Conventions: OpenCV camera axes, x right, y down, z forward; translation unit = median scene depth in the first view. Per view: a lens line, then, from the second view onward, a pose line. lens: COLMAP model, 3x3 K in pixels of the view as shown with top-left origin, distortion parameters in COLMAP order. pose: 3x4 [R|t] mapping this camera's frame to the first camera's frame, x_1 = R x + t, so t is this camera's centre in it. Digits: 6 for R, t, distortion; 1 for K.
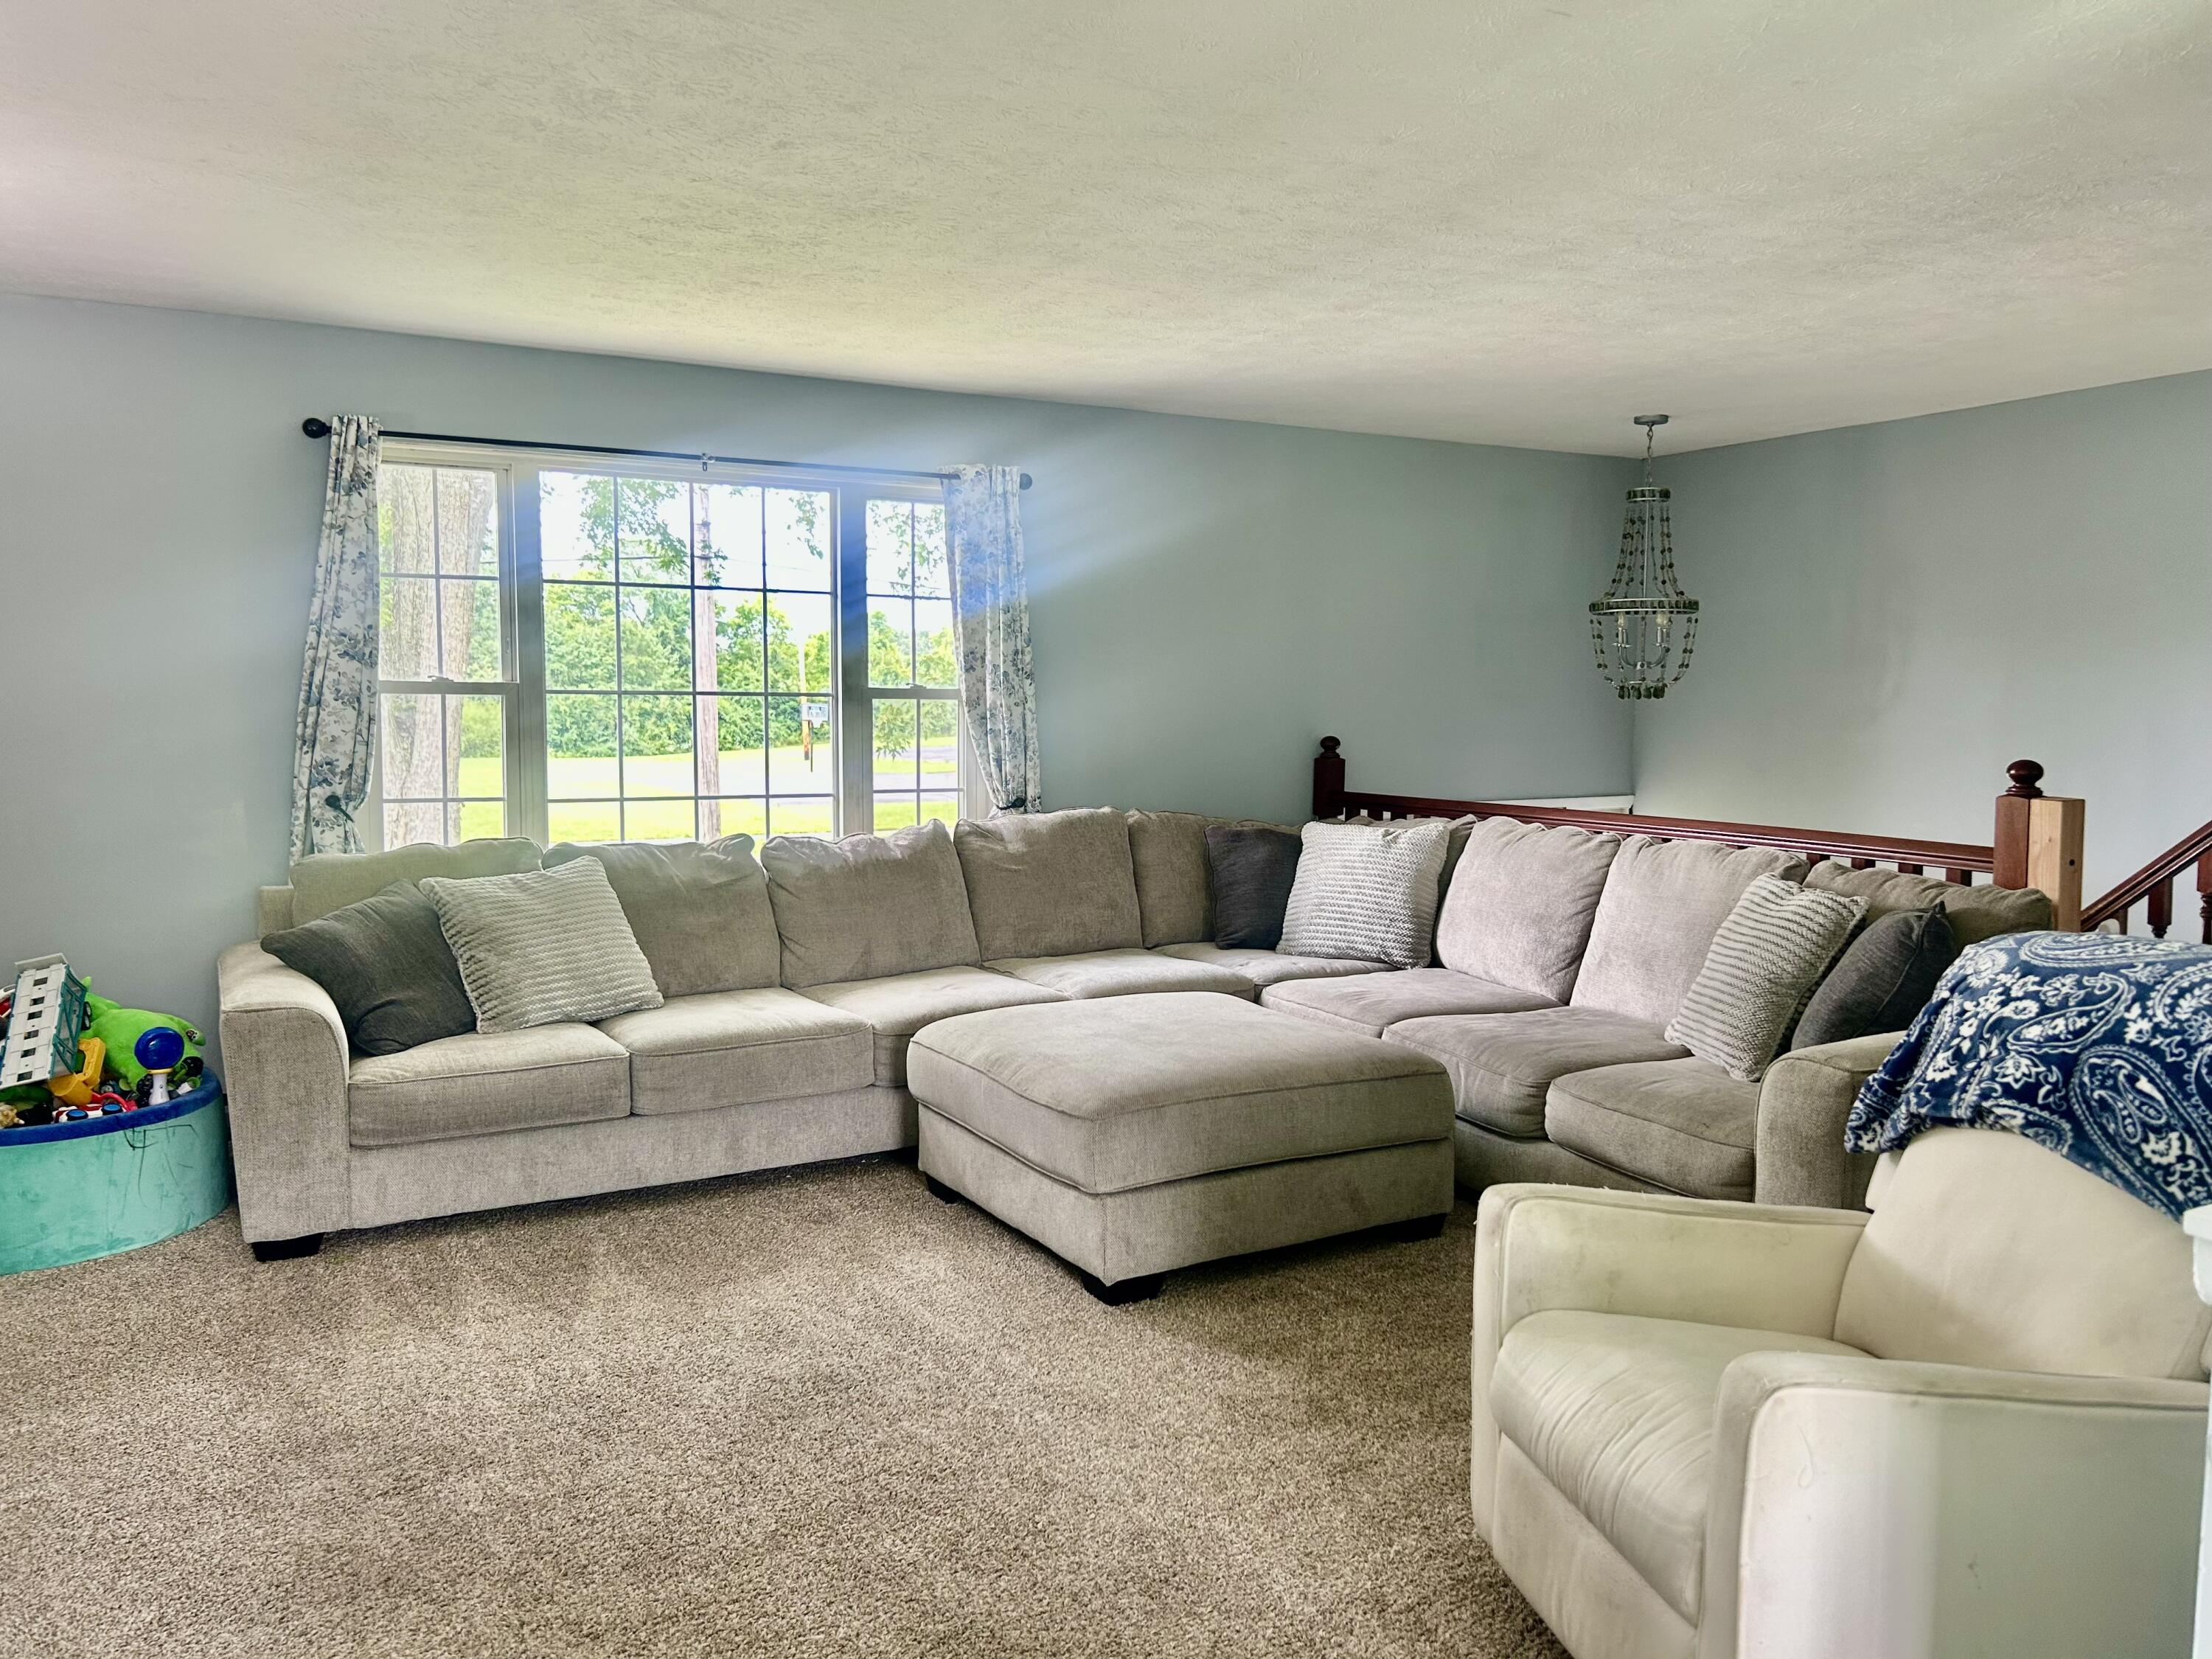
lens RADIAL K [[1675.9, 0, 1116.9], [0, 1675.9, 824.4], [0, 0, 1]] dist [0.053068, -0.063073]
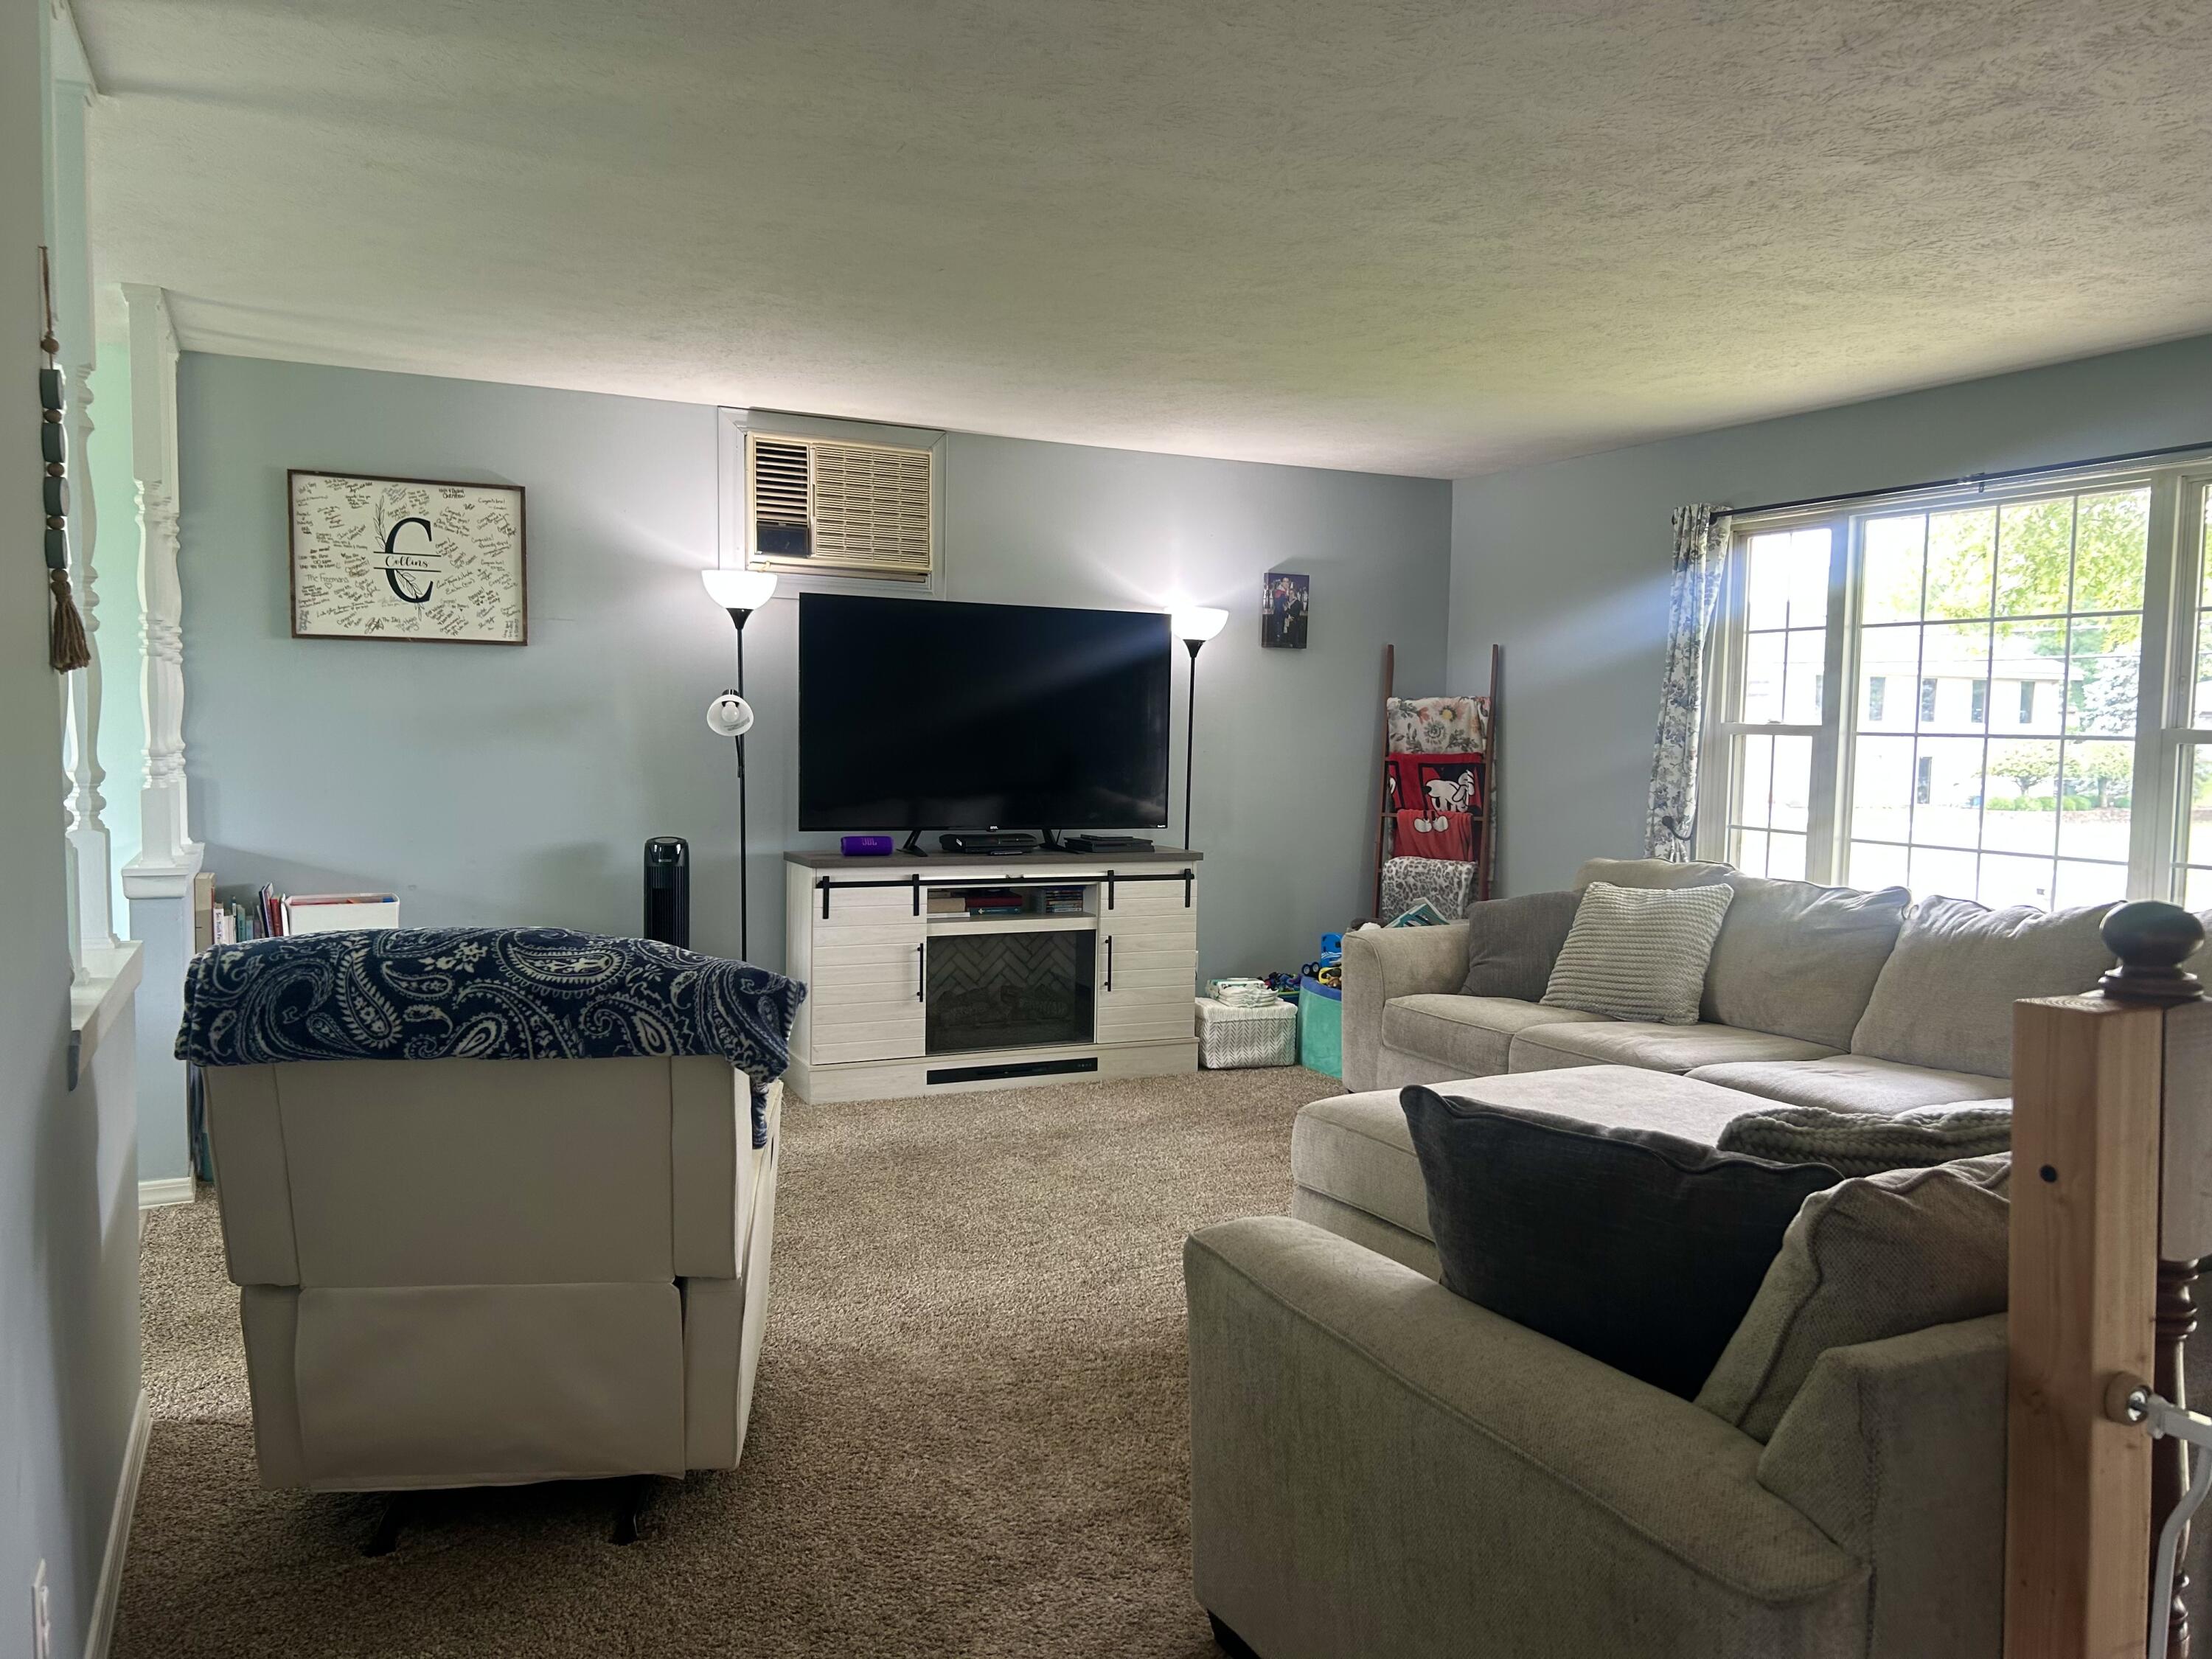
lens RADIAL K [[1675.9, 0, 1116.5], [0, 1675.9, 831.7], [0, 0, 1]] dist [0.053068, -0.063073]
pose [[-0.080076, 0.065302, -0.994647, 0.791321], [-0.090111, 0.993292, 0.072467, -0.058792], [0.992707, 0.095431, -0.073654, 0.694916]]
